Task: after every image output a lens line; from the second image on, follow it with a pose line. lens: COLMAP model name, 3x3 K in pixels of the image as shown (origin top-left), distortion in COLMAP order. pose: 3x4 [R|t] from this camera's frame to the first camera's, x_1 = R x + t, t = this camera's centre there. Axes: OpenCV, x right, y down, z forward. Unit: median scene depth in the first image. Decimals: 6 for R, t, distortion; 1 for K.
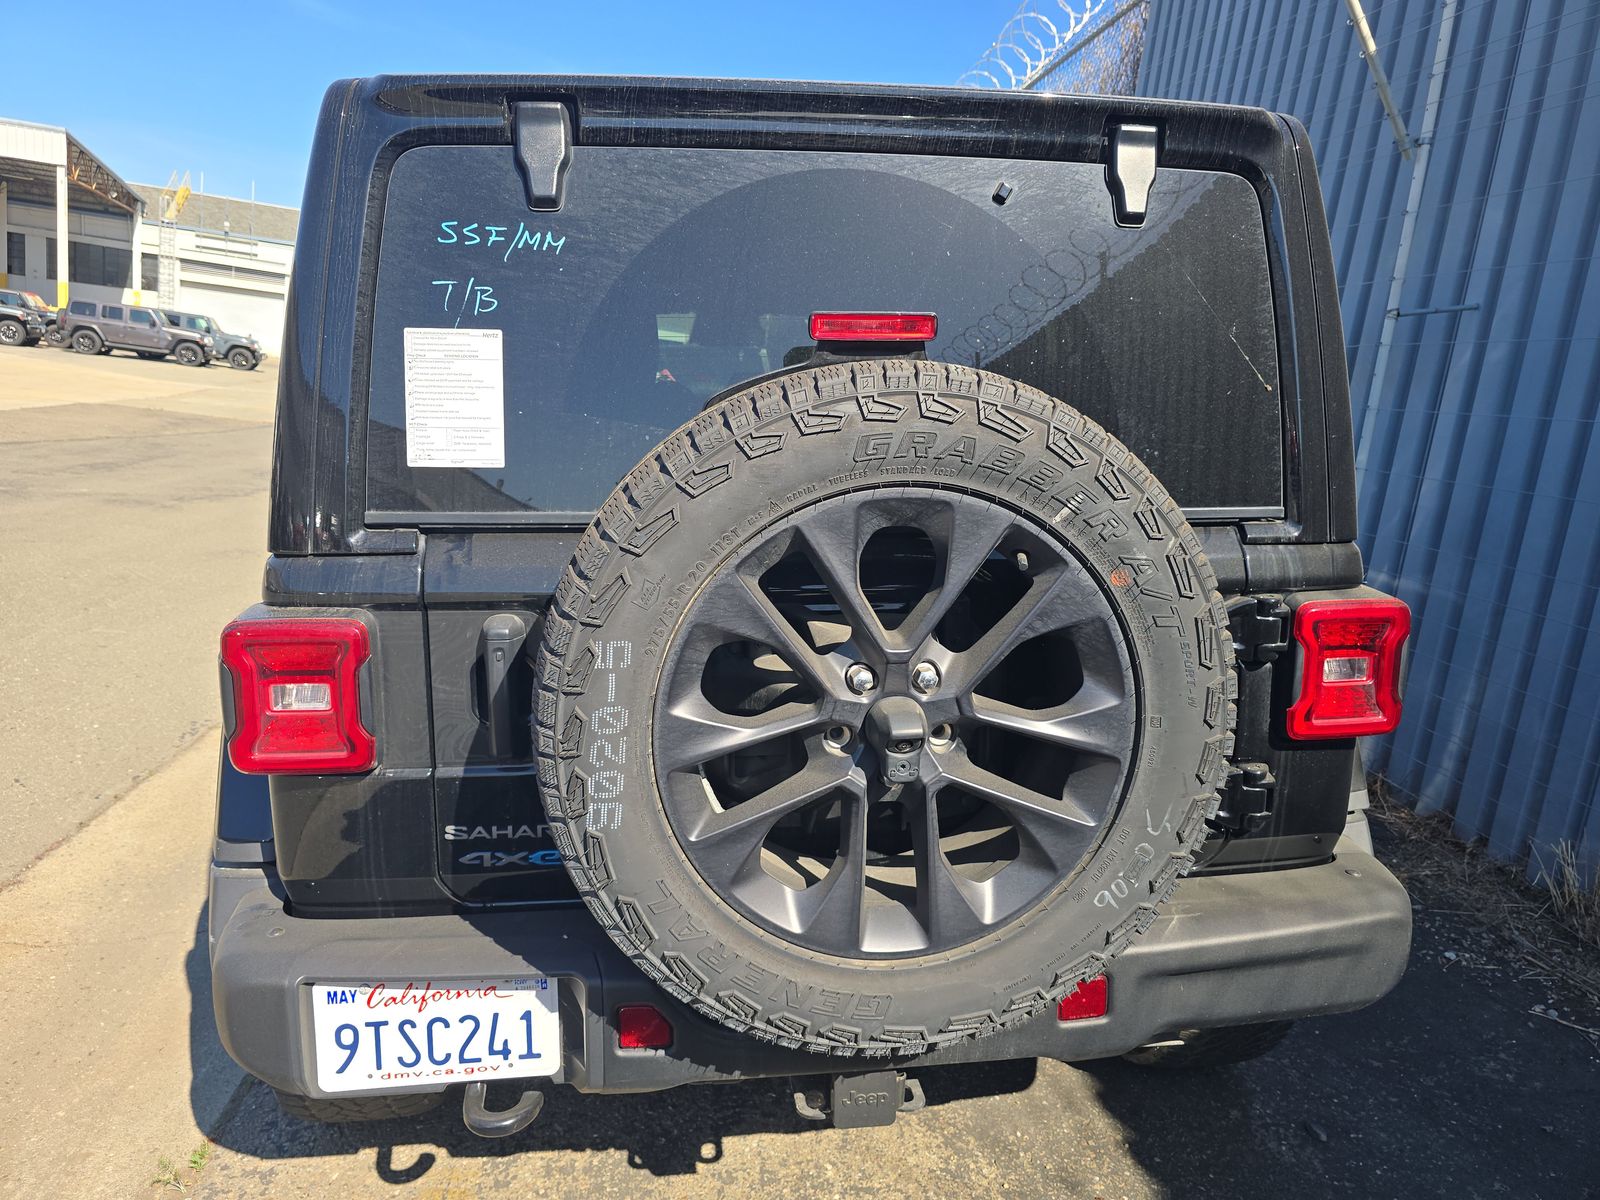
lens RADIAL K [[1079.2, 0, 800.0], [0, 1079.2, 600.0], [0, 0, 1]] dist [0.004515, 0.002826]
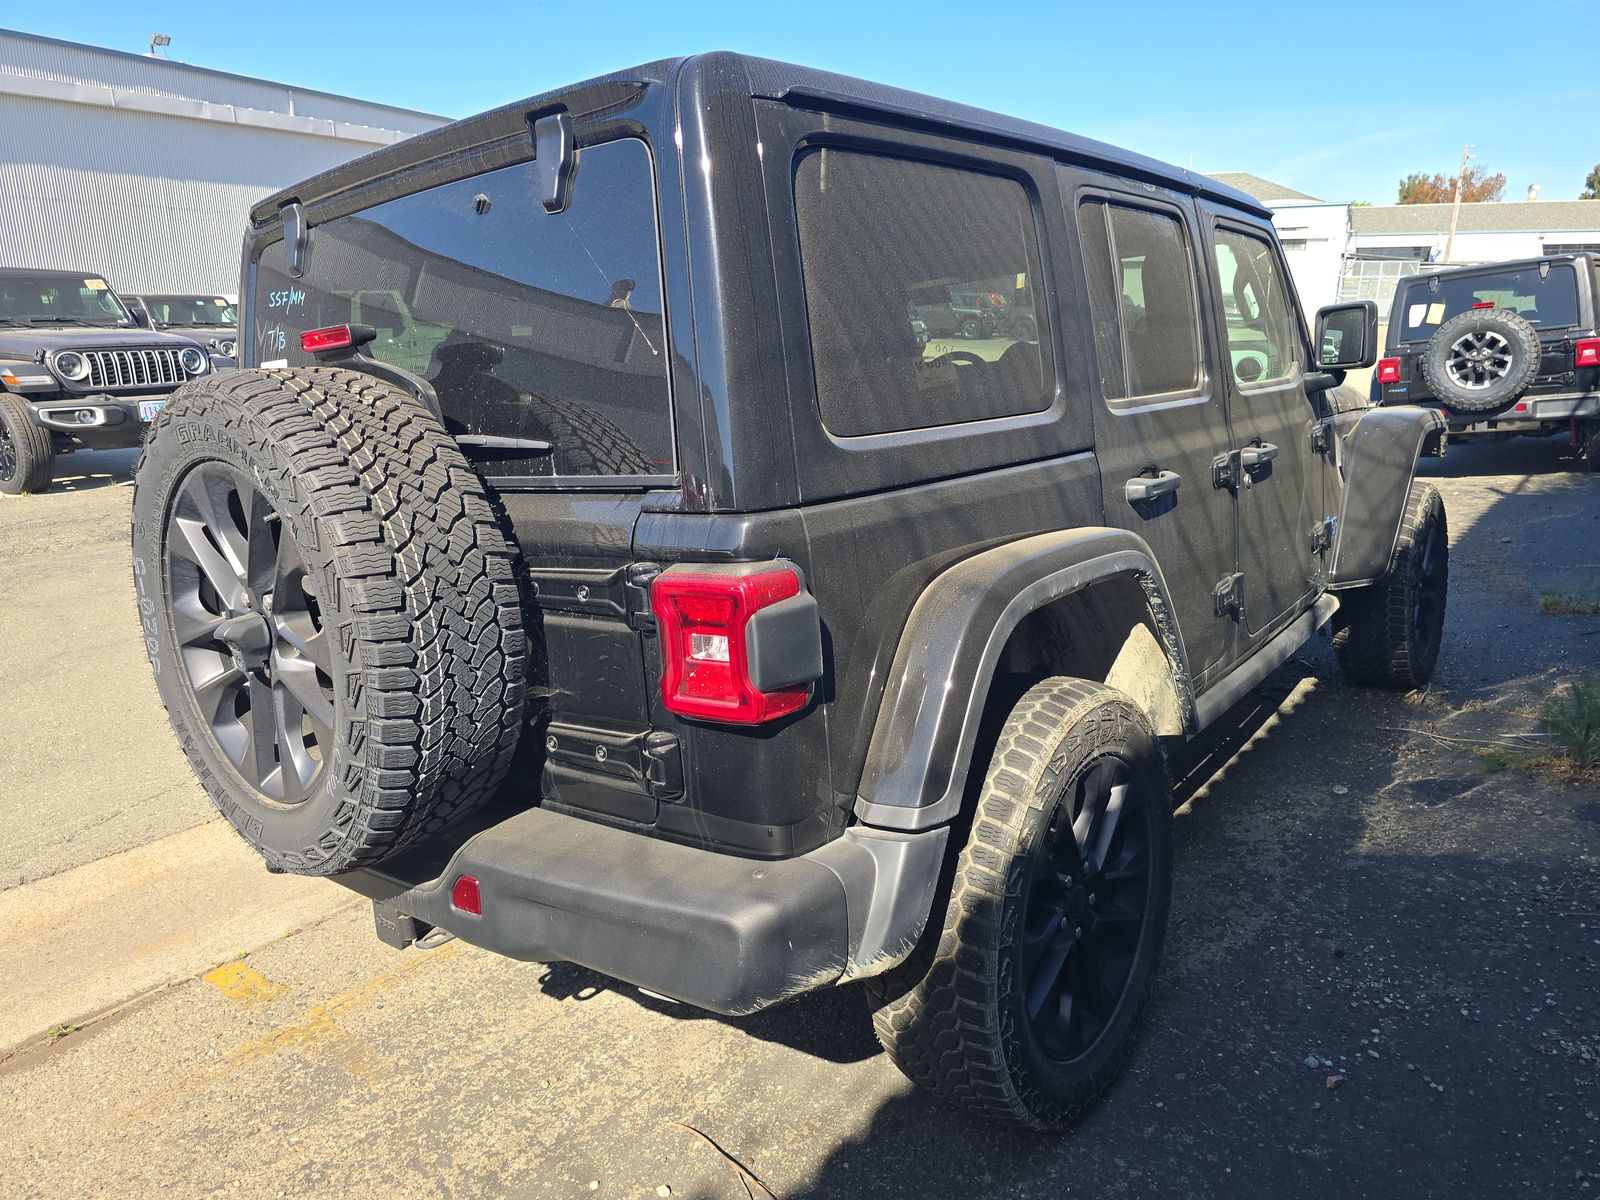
lens RADIAL K [[1079.2, 0, 800.0], [0, 1079.2, 600.0], [0, 0, 1]] dist [0.004515, 0.002826]
pose [[0.693801, 0.087990, -0.714772, 0.934317], [-0.065319, 0.996106, 0.059221, -0.030155], [0.717199, 0.005600, 0.696846, 0.305488]]
